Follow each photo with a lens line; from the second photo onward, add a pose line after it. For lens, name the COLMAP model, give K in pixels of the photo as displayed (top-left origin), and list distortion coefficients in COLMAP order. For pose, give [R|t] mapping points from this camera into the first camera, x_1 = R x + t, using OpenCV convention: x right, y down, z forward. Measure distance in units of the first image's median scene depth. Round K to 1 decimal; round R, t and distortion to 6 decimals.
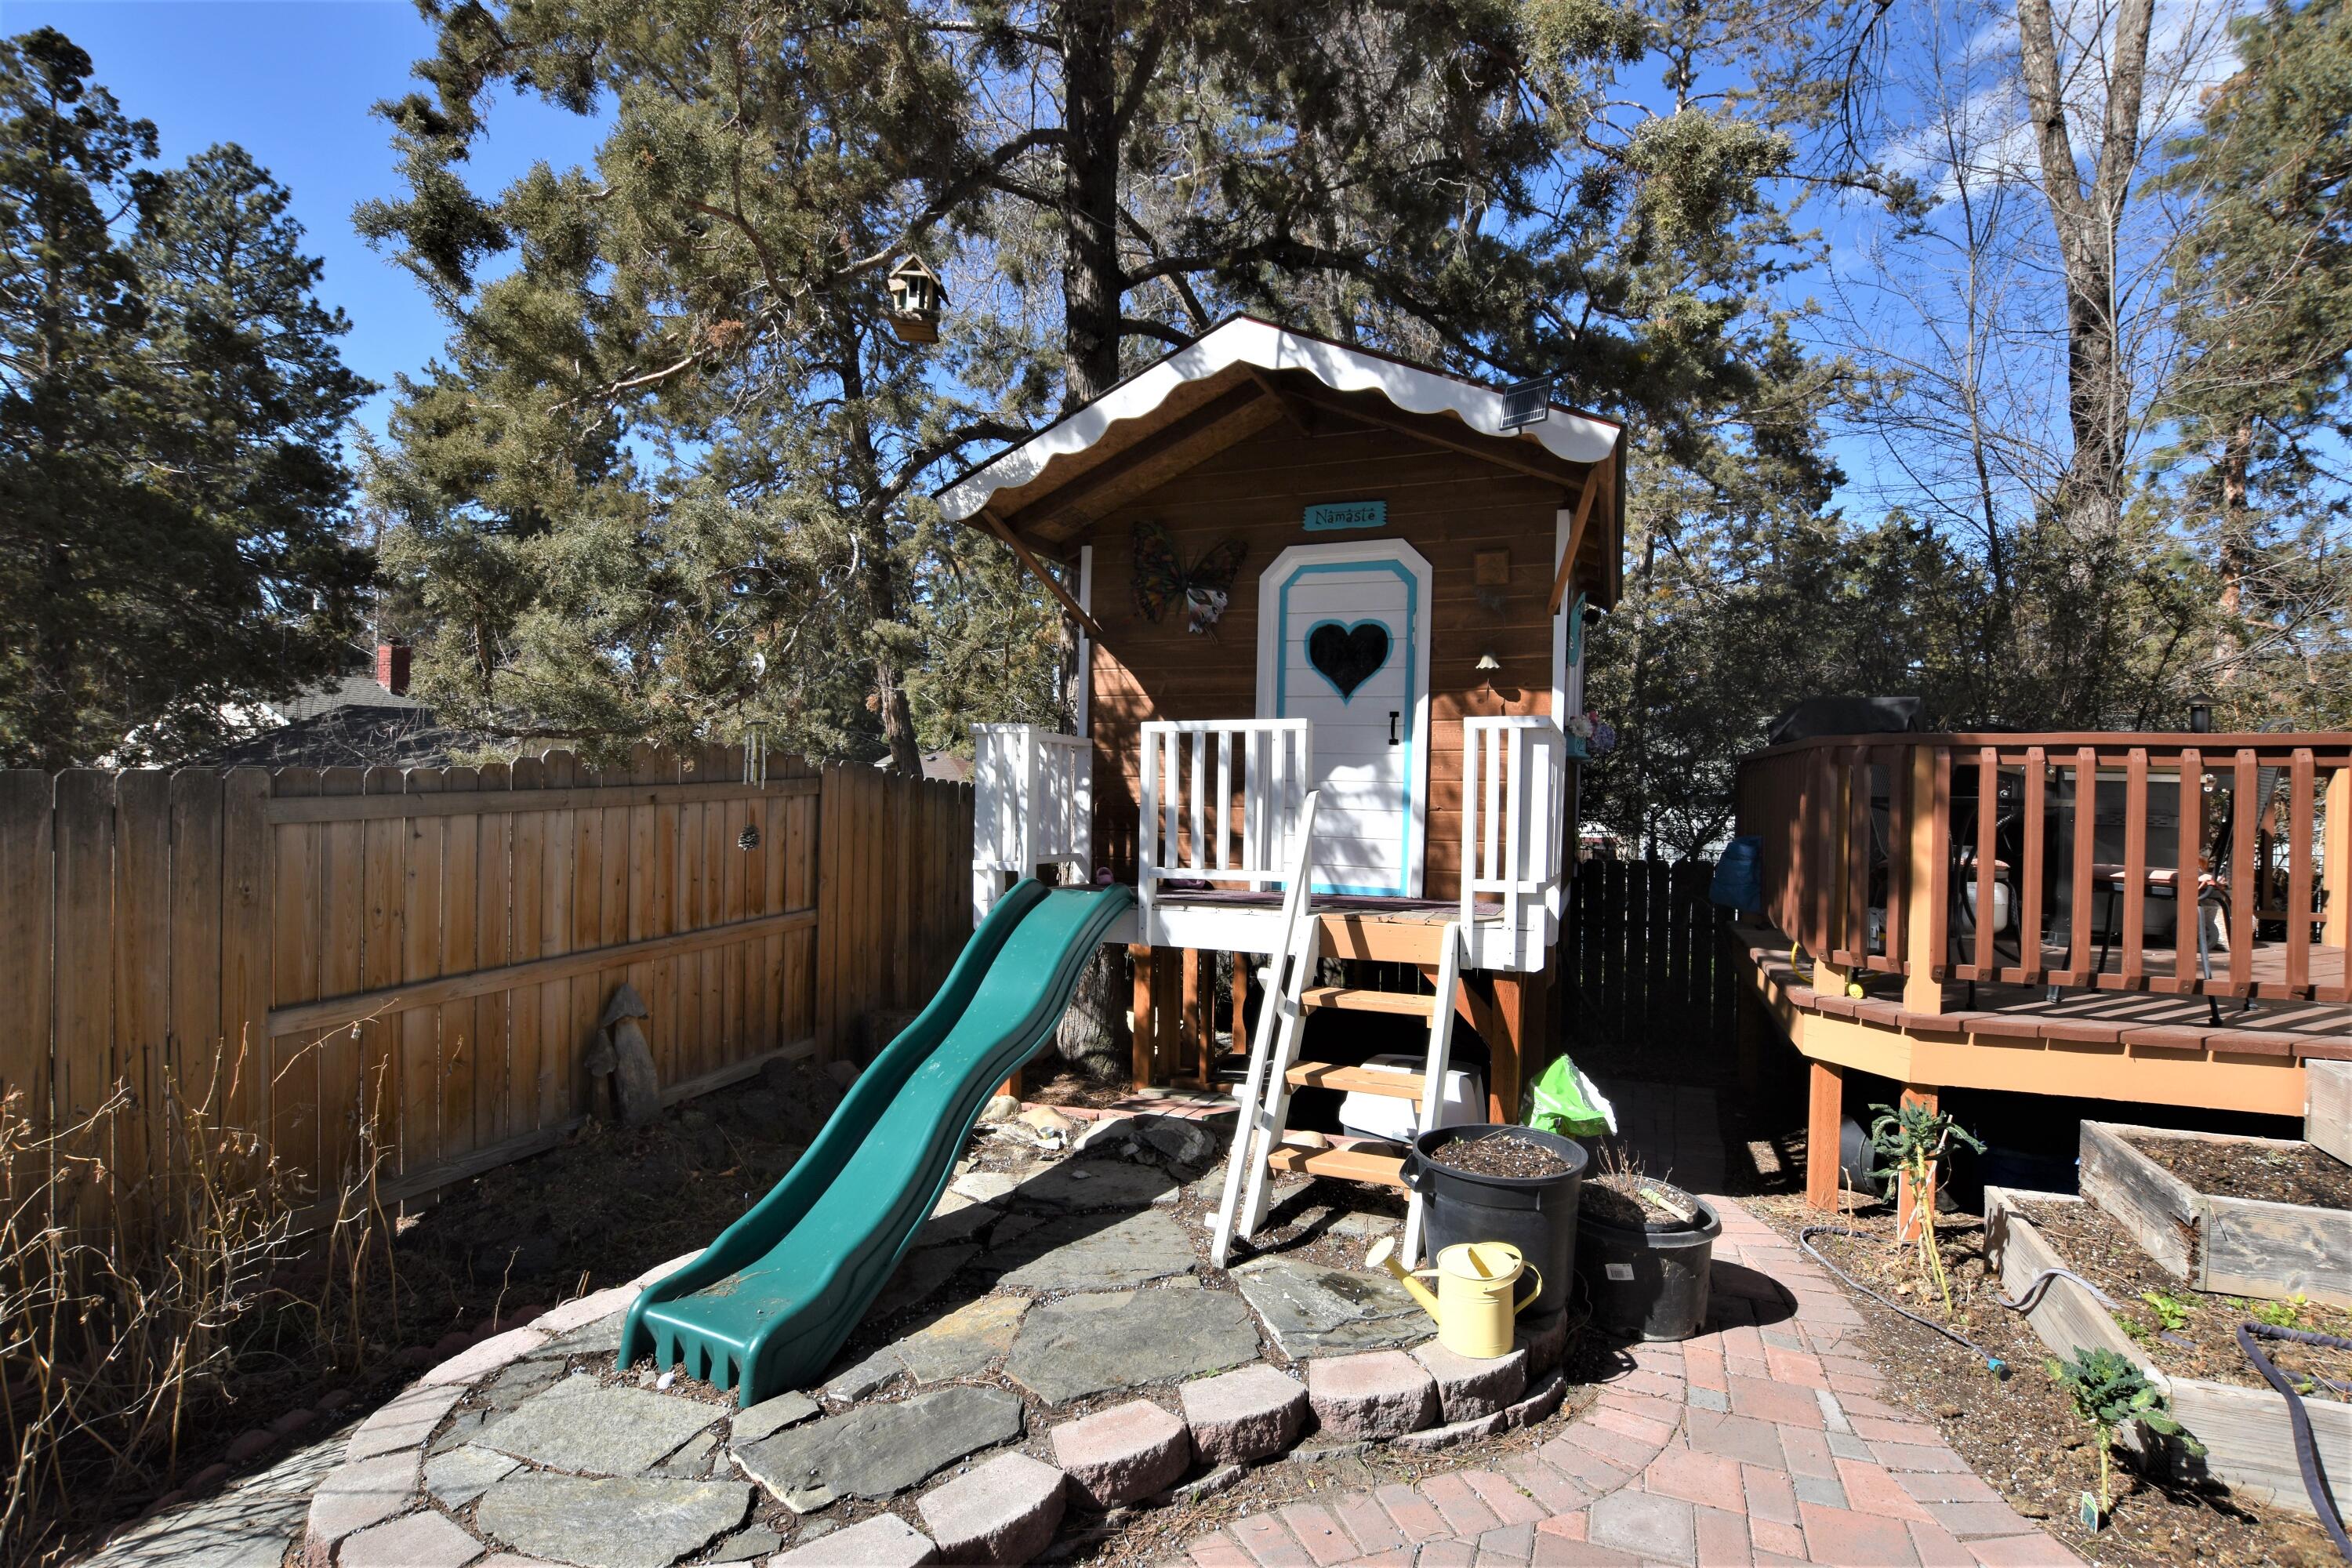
lens RADIAL K [[1116.4, 0, 1143.8], [0, 1116.4, 800.5], [0, 0, 1]] dist [-0.022750, 0.000899]
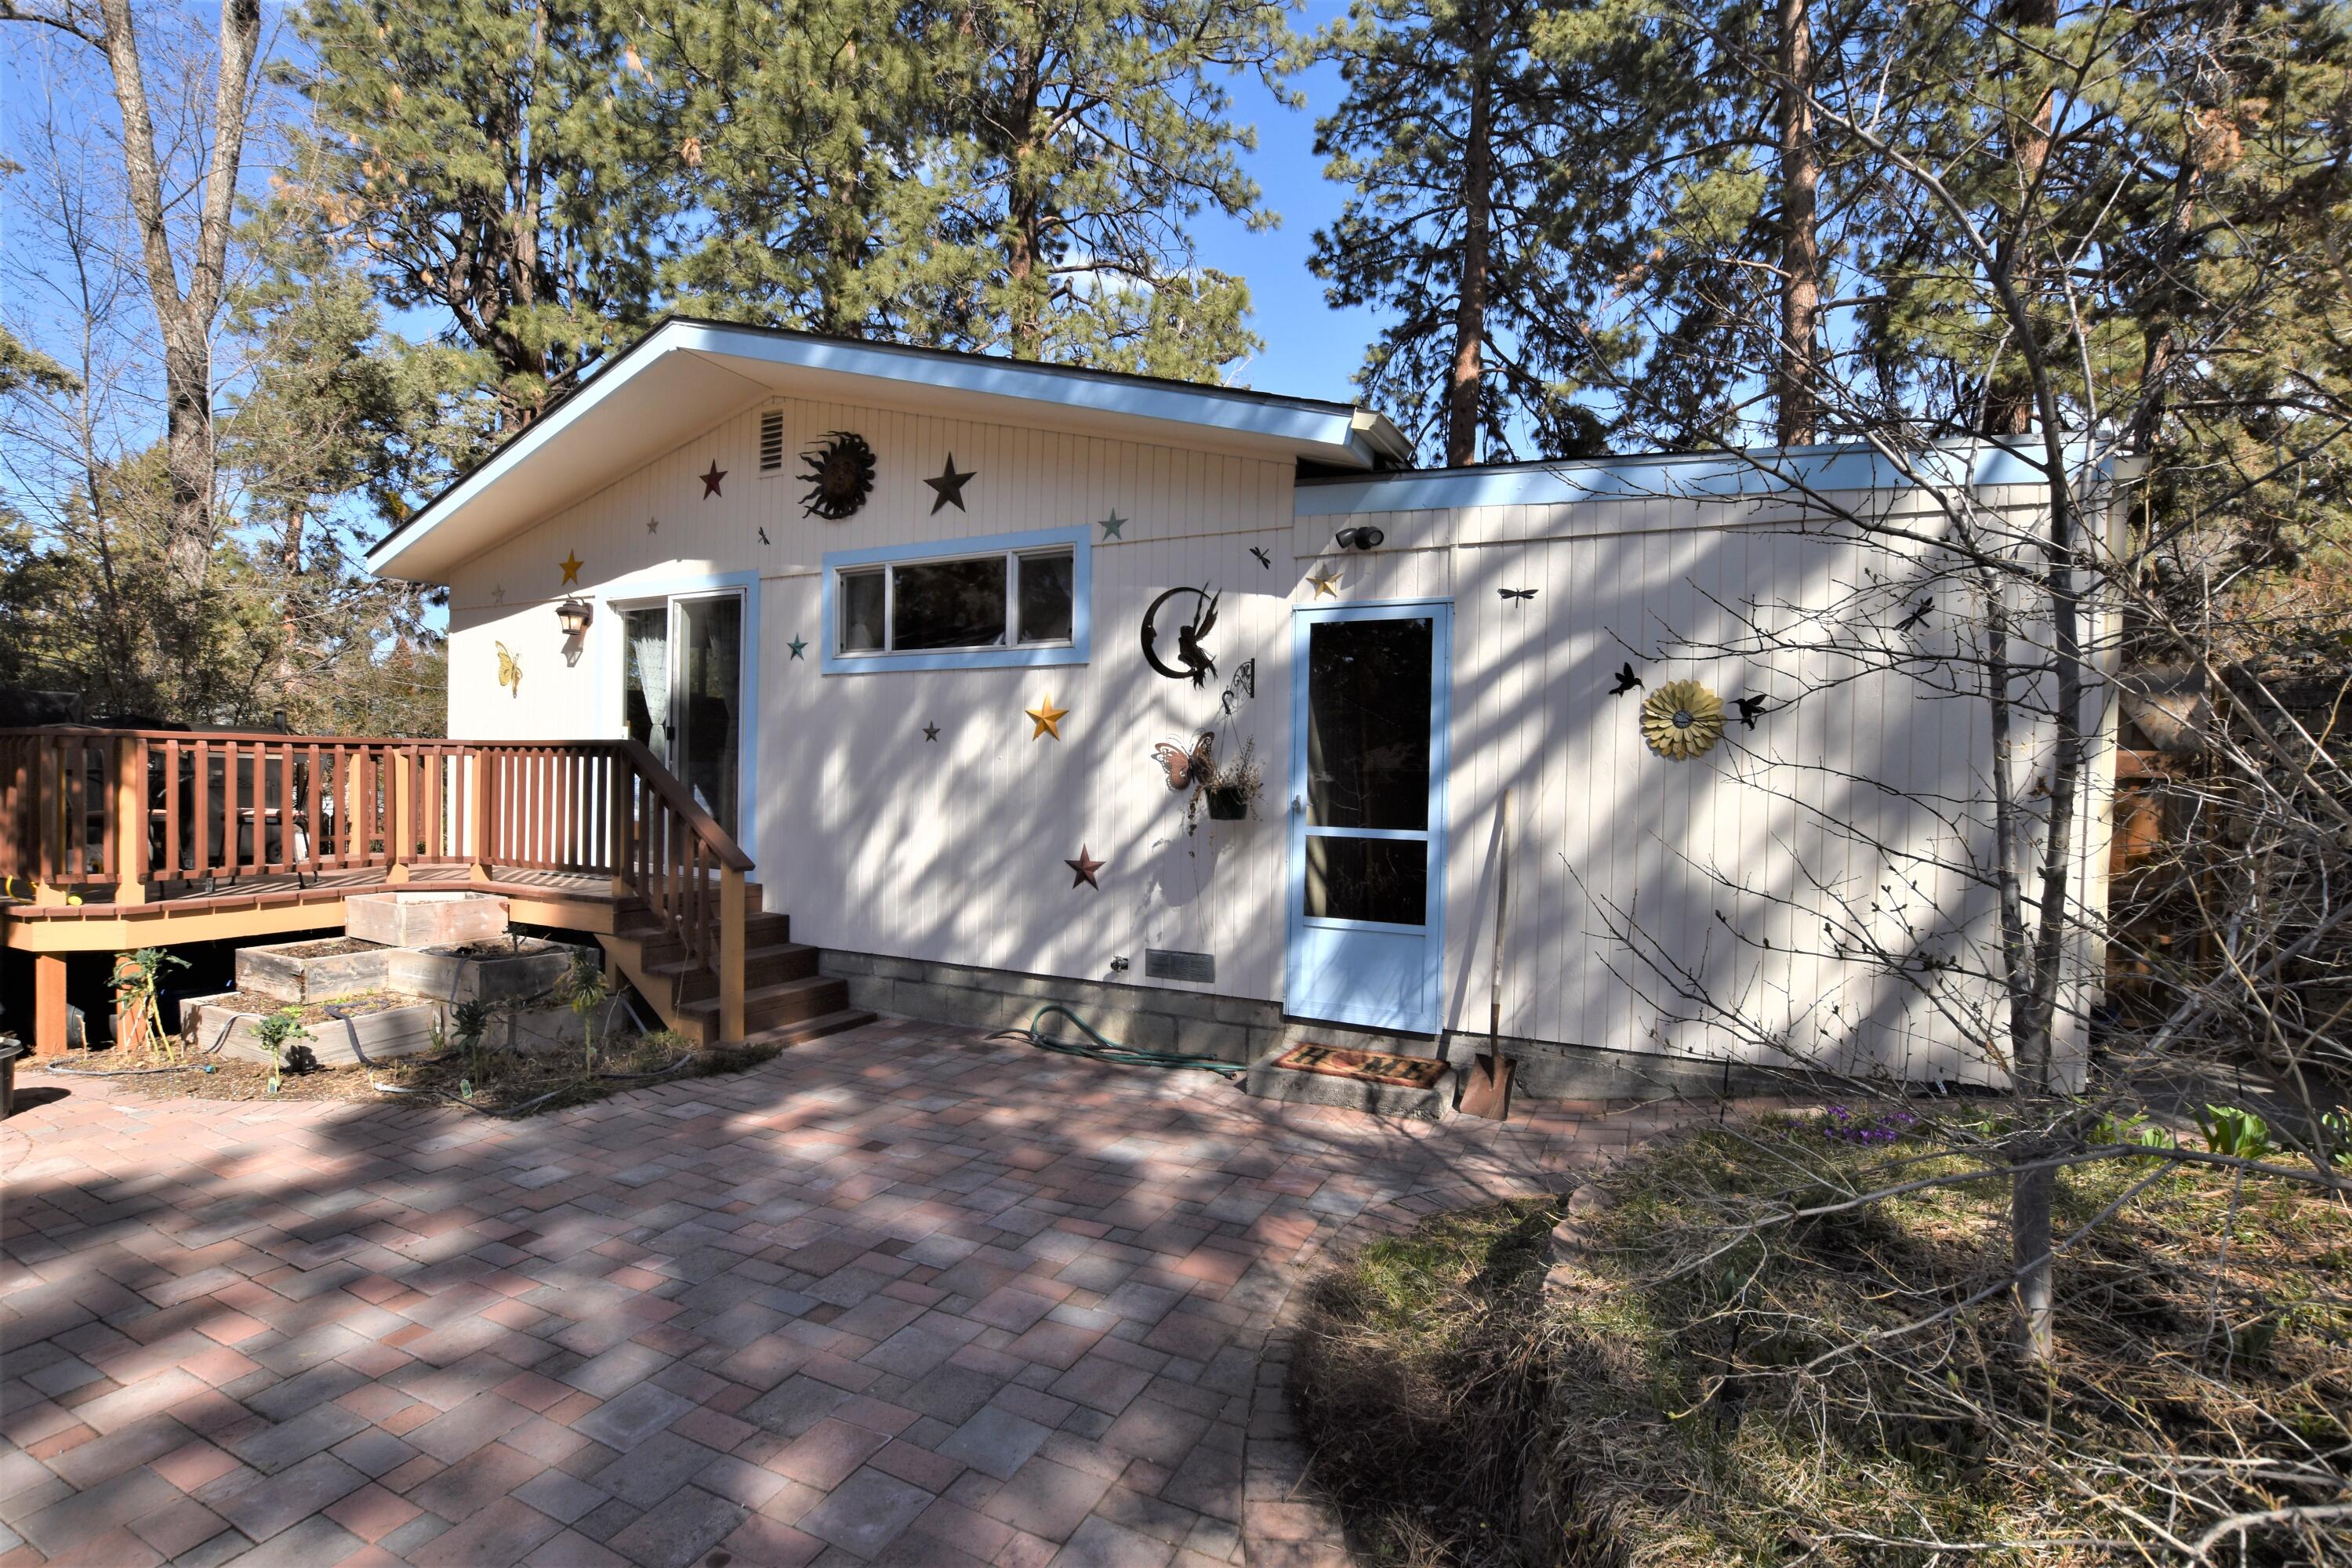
lens RADIAL K [[1054.2, 0, 1171.2], [0, 1054.2, 789.8], [0, 0, 1]] dist [-0.030100, 0.006851]
pose [[0.072793, -0.024547, 0.997045, -0.669963], [0.002673, 0.999698, 0.024417, -0.006133], [-0.997344, 0.000887, 0.072836, -0.612181]]
